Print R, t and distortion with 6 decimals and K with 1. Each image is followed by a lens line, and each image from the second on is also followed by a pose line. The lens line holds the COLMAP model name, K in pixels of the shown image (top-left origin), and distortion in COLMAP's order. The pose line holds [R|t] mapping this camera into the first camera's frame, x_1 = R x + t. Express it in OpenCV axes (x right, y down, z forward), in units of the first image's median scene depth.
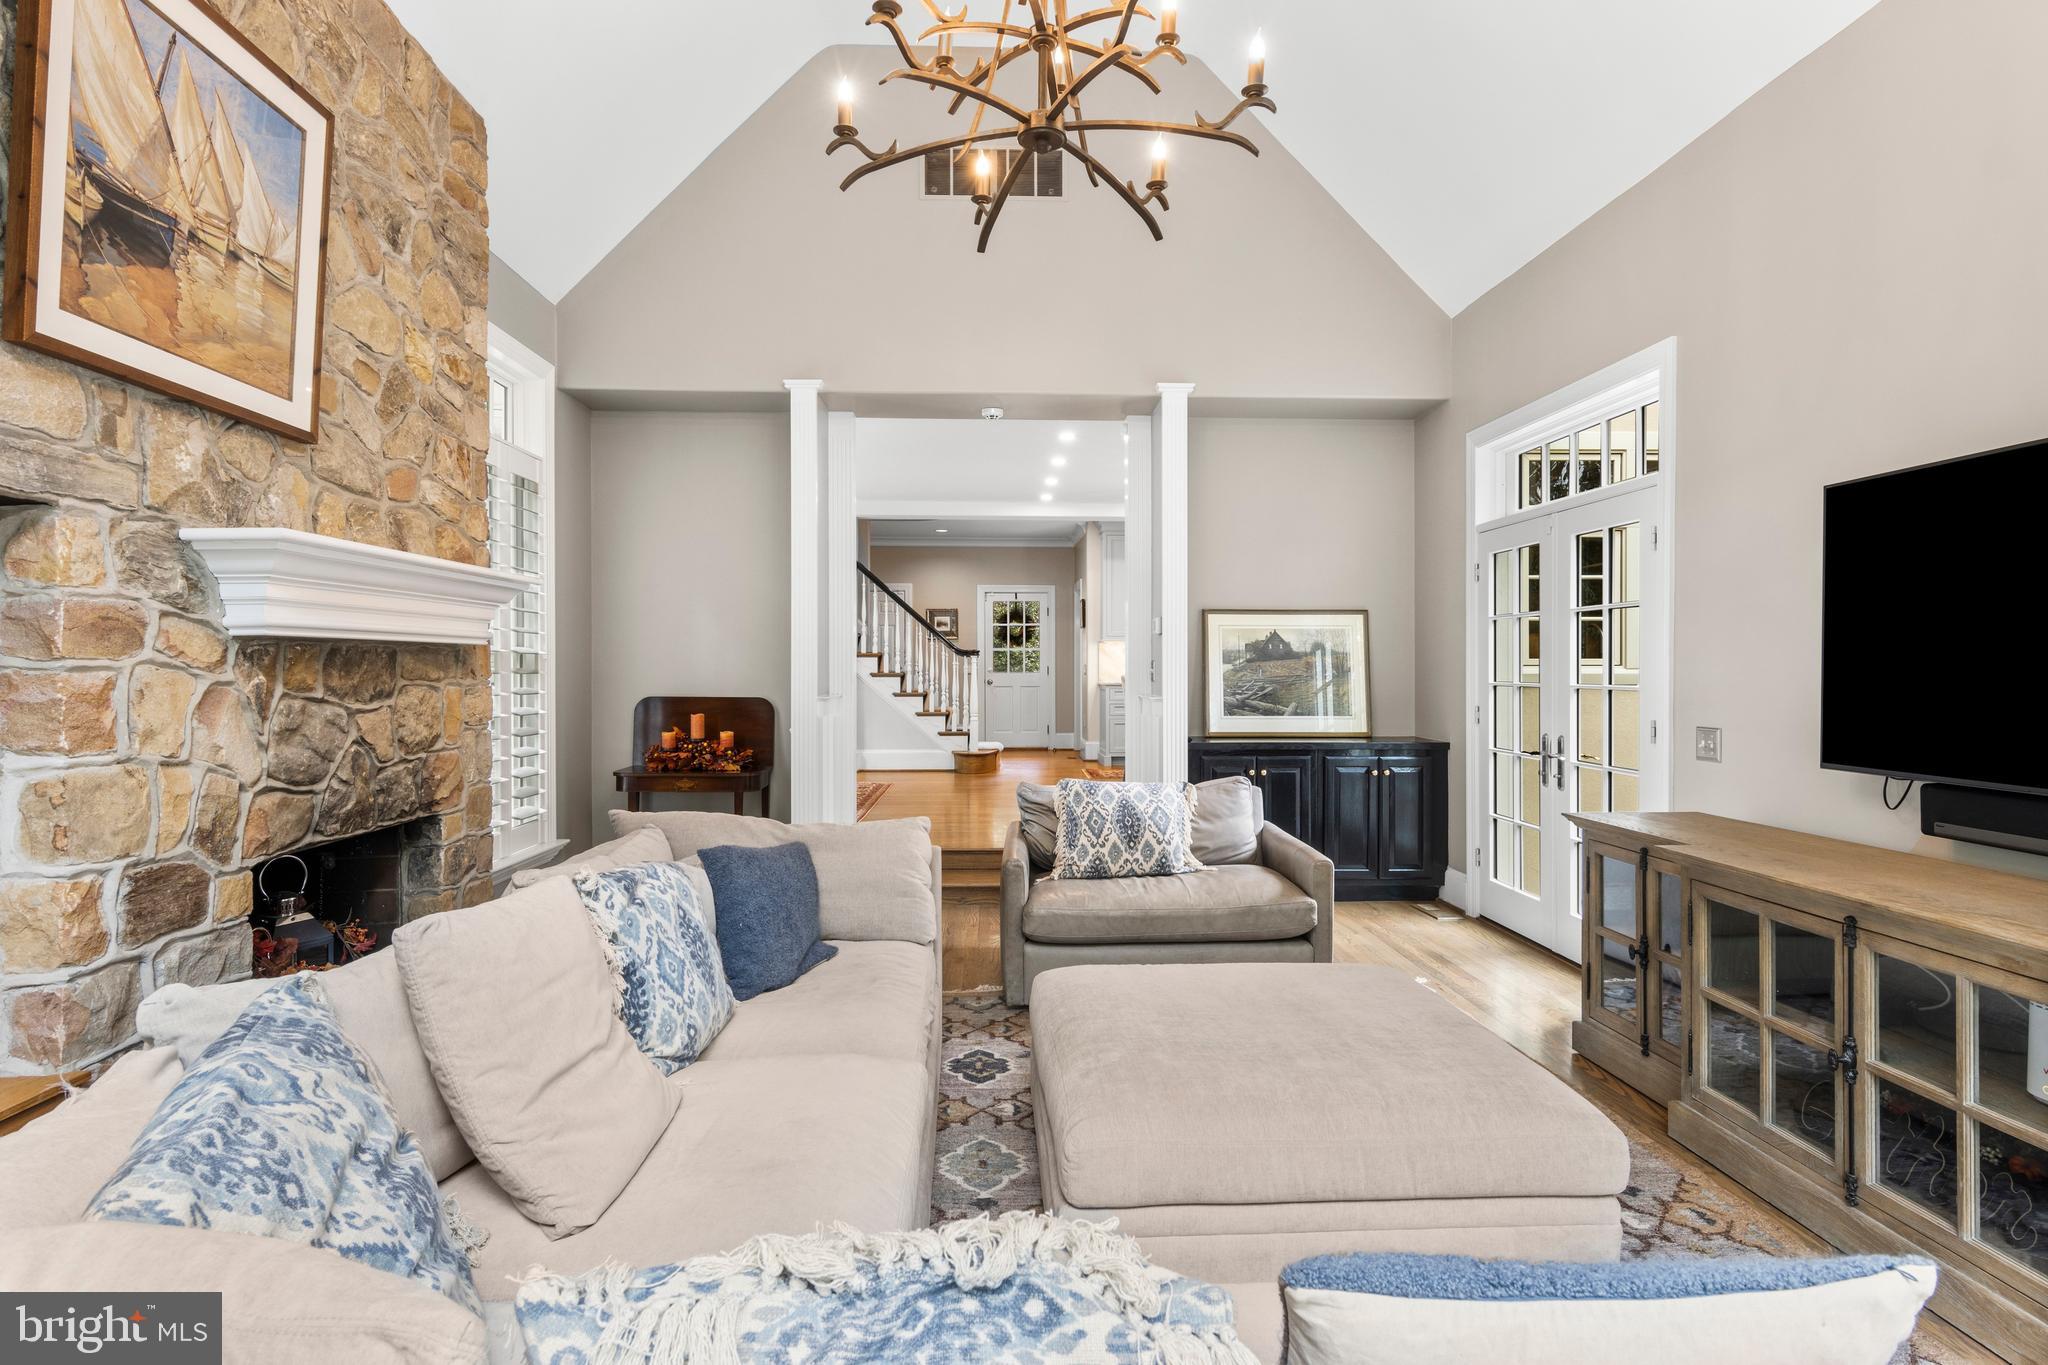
lens RADIAL K [[1044.1, 0, 1021.8], [0, 1044.1, 673.2], [0, 0, 1]] dist [0.005861, -0.001665]
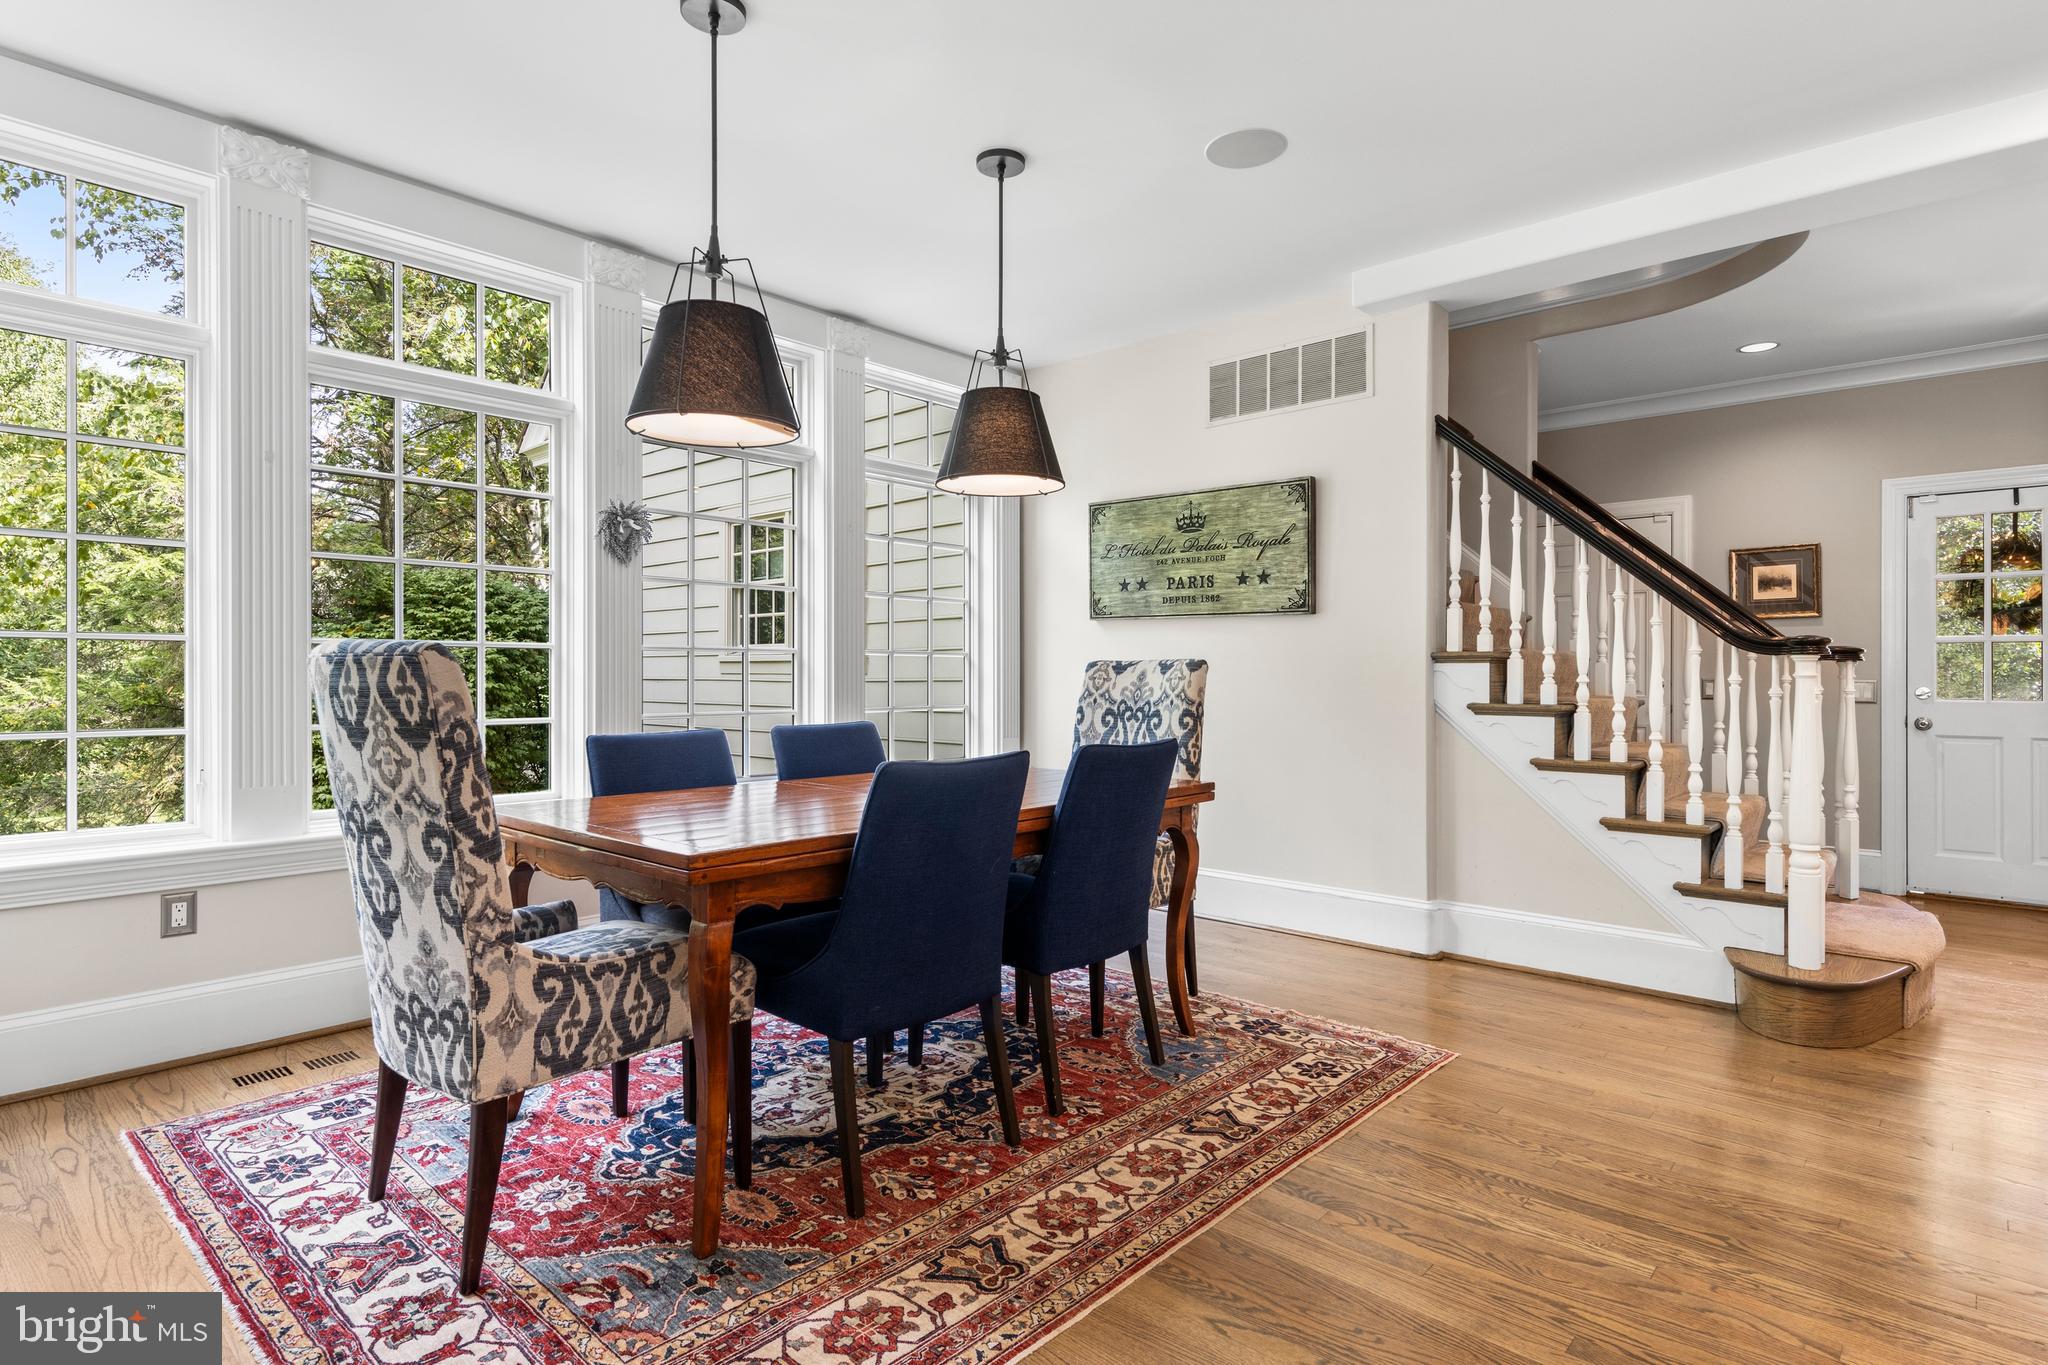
lens RADIAL K [[1044.1, 0, 1028.6], [0, 1044.1, 684.6], [0, 0, 1]] dist [0.005861, -0.001665]
pose [[0.715914, -0.000558, -0.698188, 0.005593], [0.001865, 0.999998, 0.001113, -0.007834], [0.698186, -0.002099, 0.715914, 0.613424]]
